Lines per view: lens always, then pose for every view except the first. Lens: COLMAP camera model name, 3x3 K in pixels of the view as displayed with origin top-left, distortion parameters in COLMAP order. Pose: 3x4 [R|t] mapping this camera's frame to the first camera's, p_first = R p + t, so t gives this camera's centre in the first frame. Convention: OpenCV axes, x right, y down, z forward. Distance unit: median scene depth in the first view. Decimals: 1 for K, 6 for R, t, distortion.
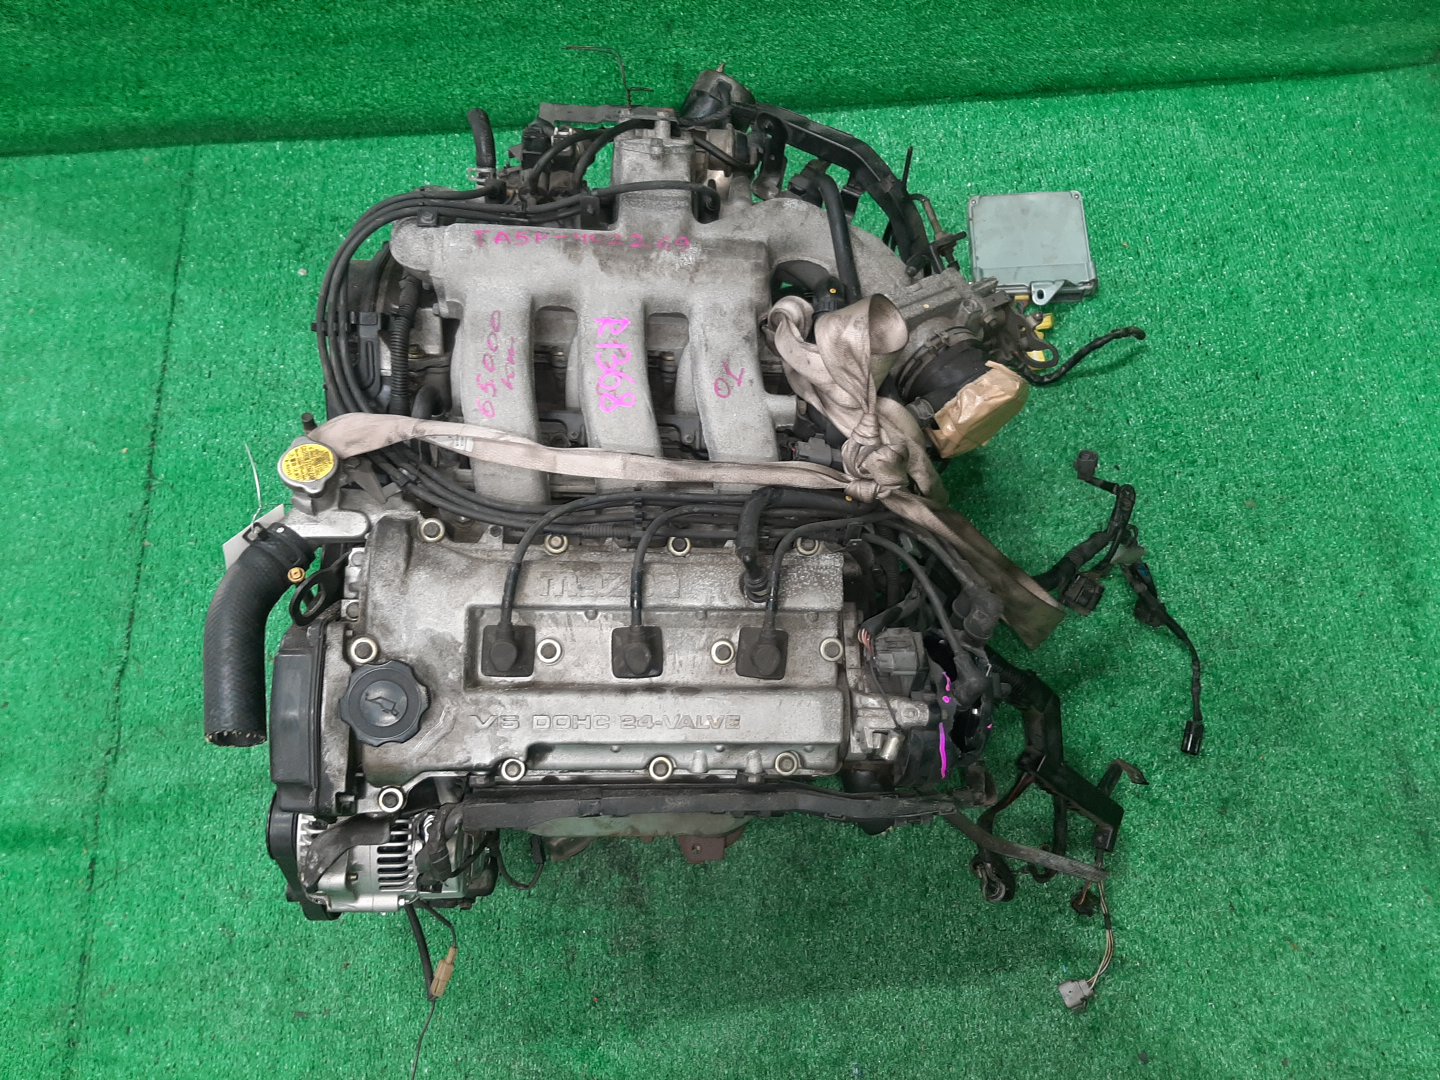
lens RADIAL K [[1102.6, 0, 729.8], [0, 1102.6, 538.5], [0, 0, 1]] dist [0.030751, -0.050303]
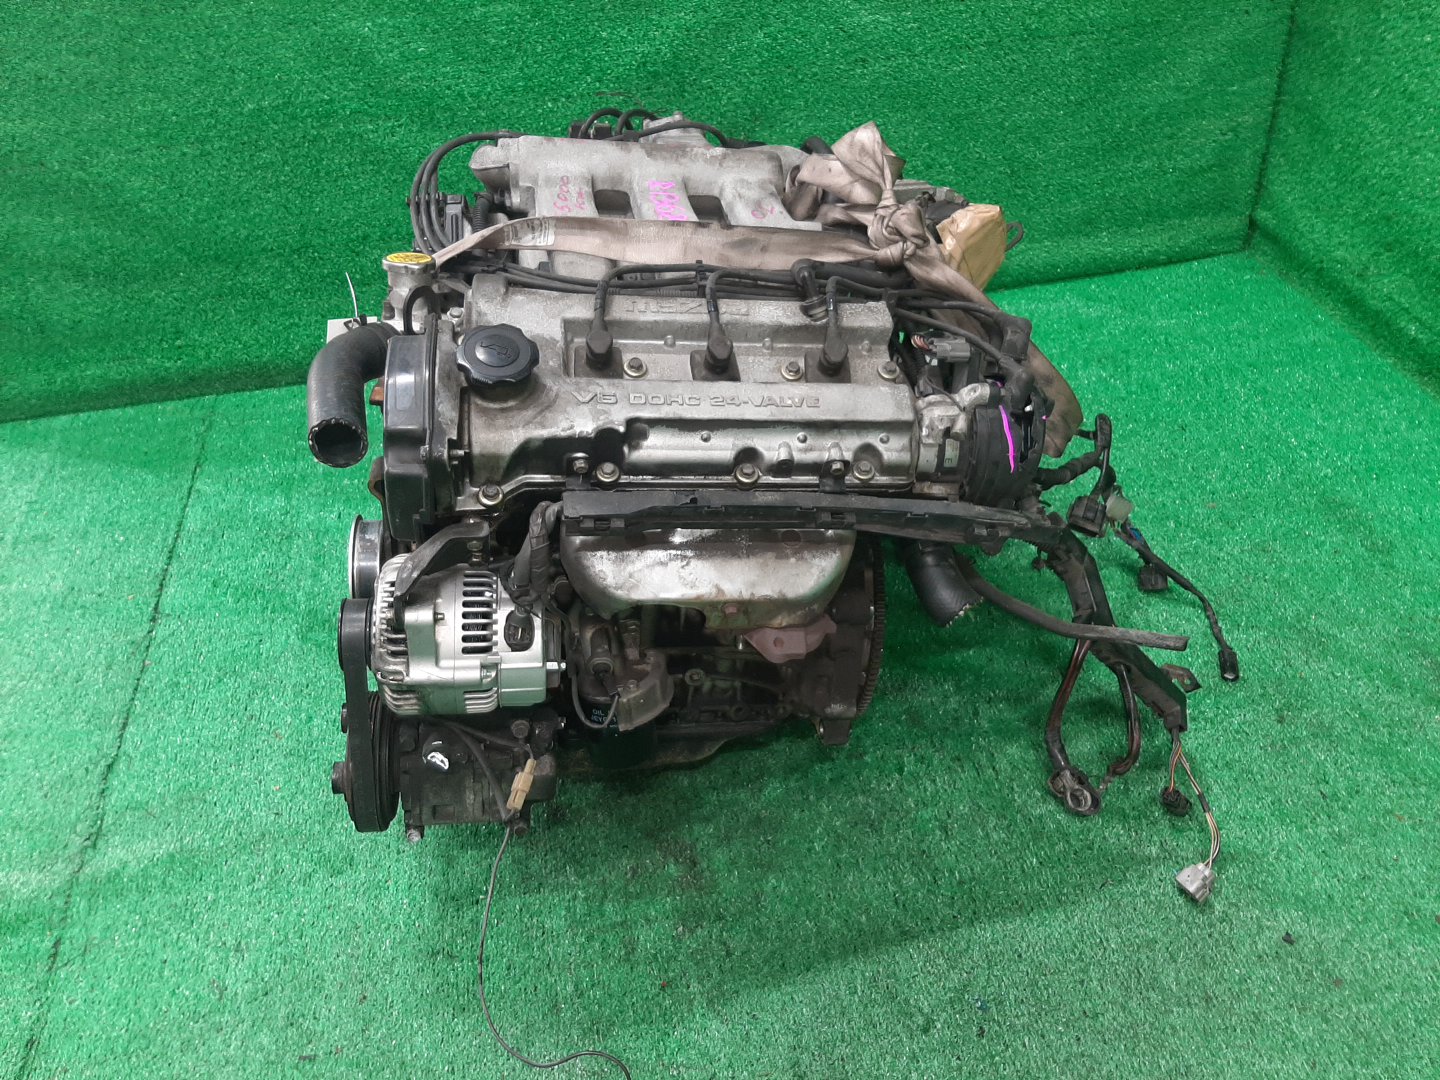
lens RADIAL K [[1102.6, 0, 729.8], [0, 1102.6, 538.5], [0, 0, 1]] dist [0.030751, -0.050303]
pose [[0.992806, -0.074787, 0.093502, -0.136819], [0.109484, 0.883165, -0.456107, 0.556411], [-0.048467, 0.463063, 0.884999, 0.083909]]
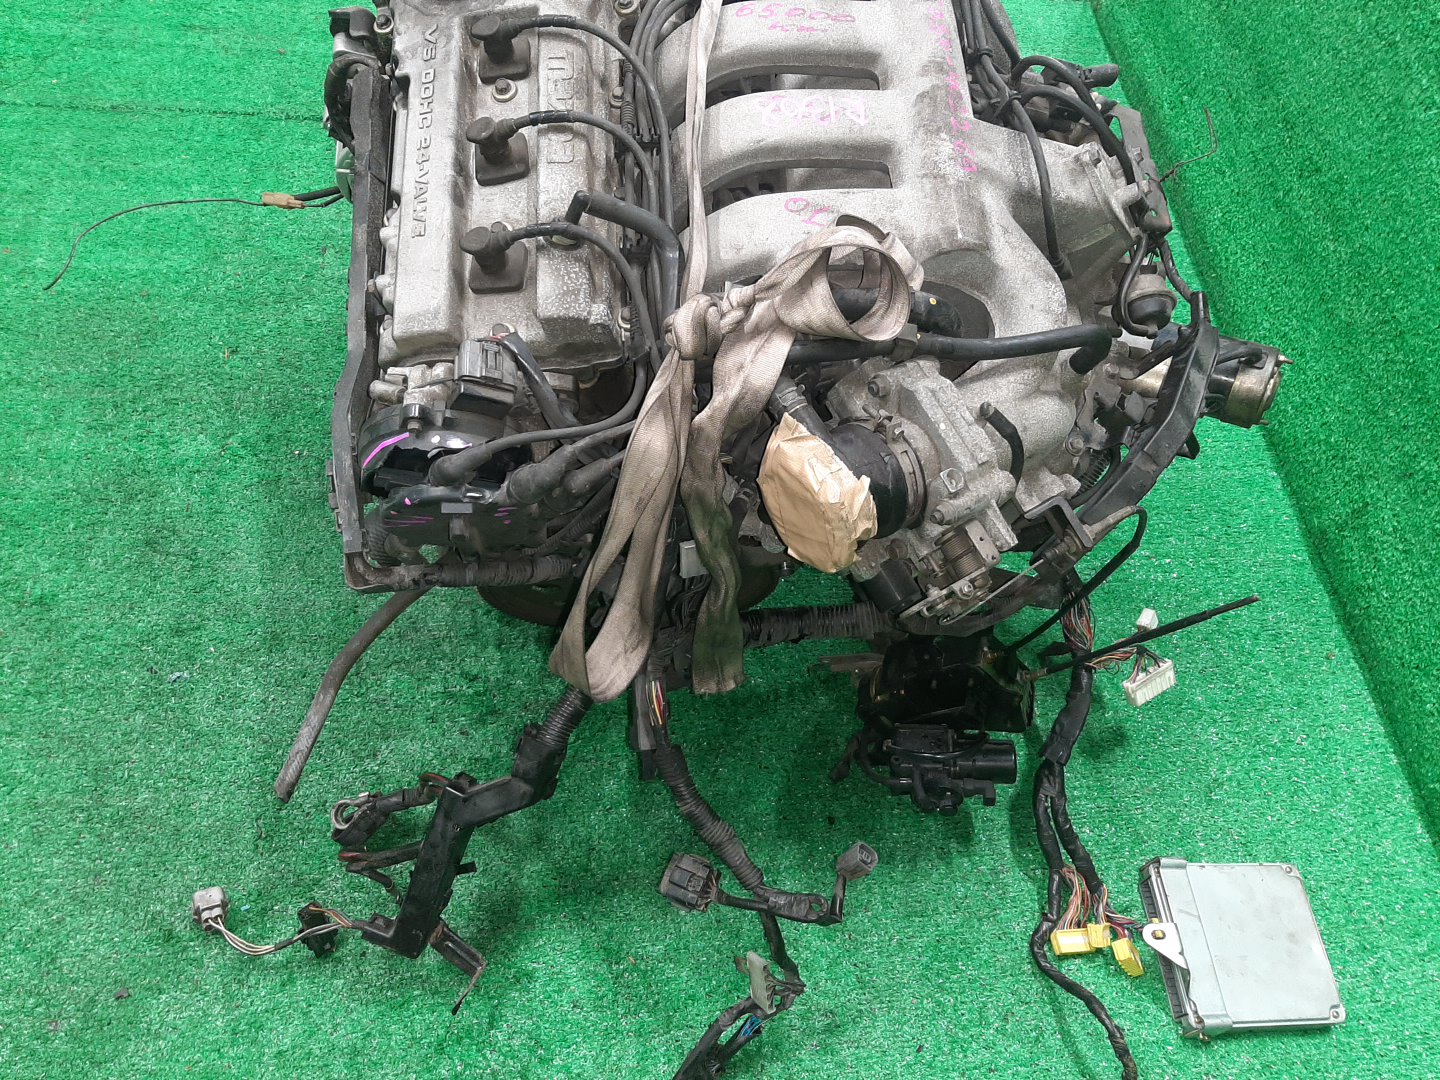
lens RADIAL K [[1102.6, 0, 729.8], [0, 1102.6, 538.5], [0, 0, 1]] dist [0.030751, -0.050303]
pose [[0.053199, 0.875327, -0.480596, 0.509489], [-0.971310, 0.157072, 0.178564, -0.158286], [0.231791, 0.457308, 0.858570, 0.271906]]
